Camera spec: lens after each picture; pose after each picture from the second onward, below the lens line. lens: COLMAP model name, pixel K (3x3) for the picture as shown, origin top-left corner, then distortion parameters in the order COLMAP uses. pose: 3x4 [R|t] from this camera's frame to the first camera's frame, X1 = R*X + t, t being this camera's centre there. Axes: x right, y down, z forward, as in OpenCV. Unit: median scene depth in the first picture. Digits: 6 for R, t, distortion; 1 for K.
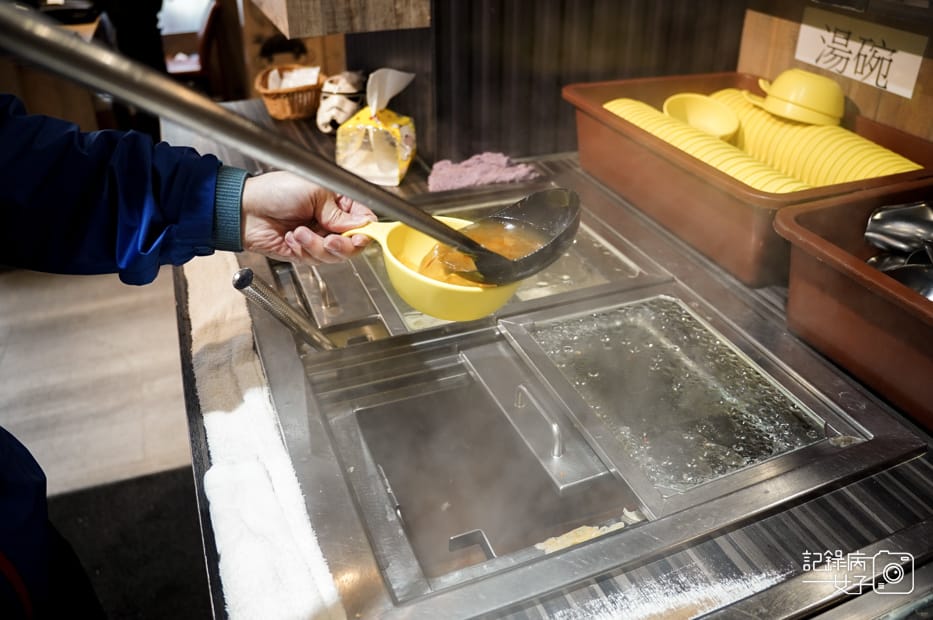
lens RADIAL K [[739.9, 0, 466.9], [0, 739.9, 309.0], [0, 0, 1]] dist [-0.072866, 0.005818]
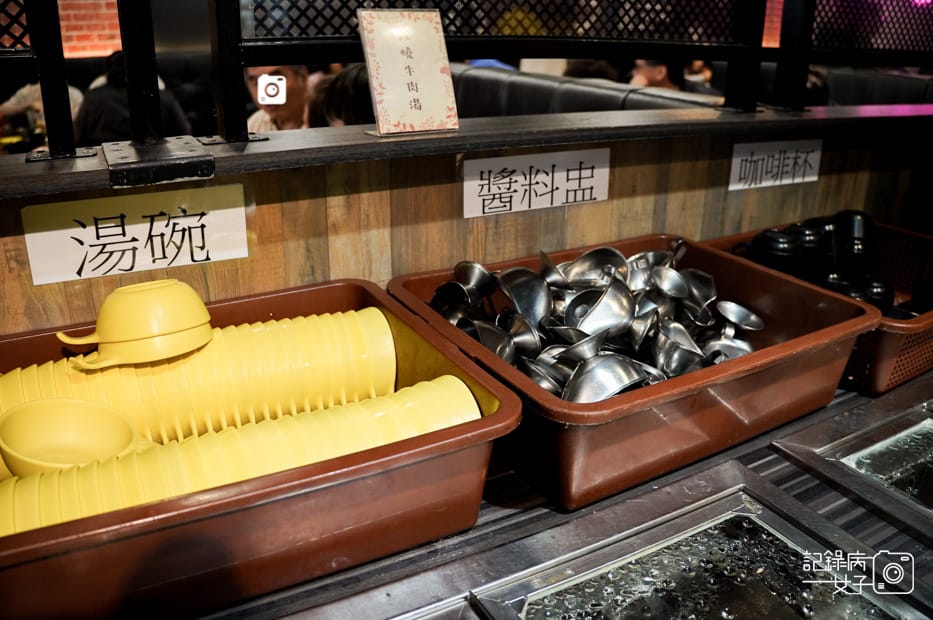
lens RADIAL K [[739.9, 0, 461.3], [0, 739.9, 311.3], [0, 0, 1]] dist [-0.072866, 0.005818]
pose [[-0.117814, -0.392275, 0.912272, -0.177548], [0.508726, 0.765121, 0.394699, -0.425175], [-0.852829, 0.510598, 0.109419, 0.692674]]
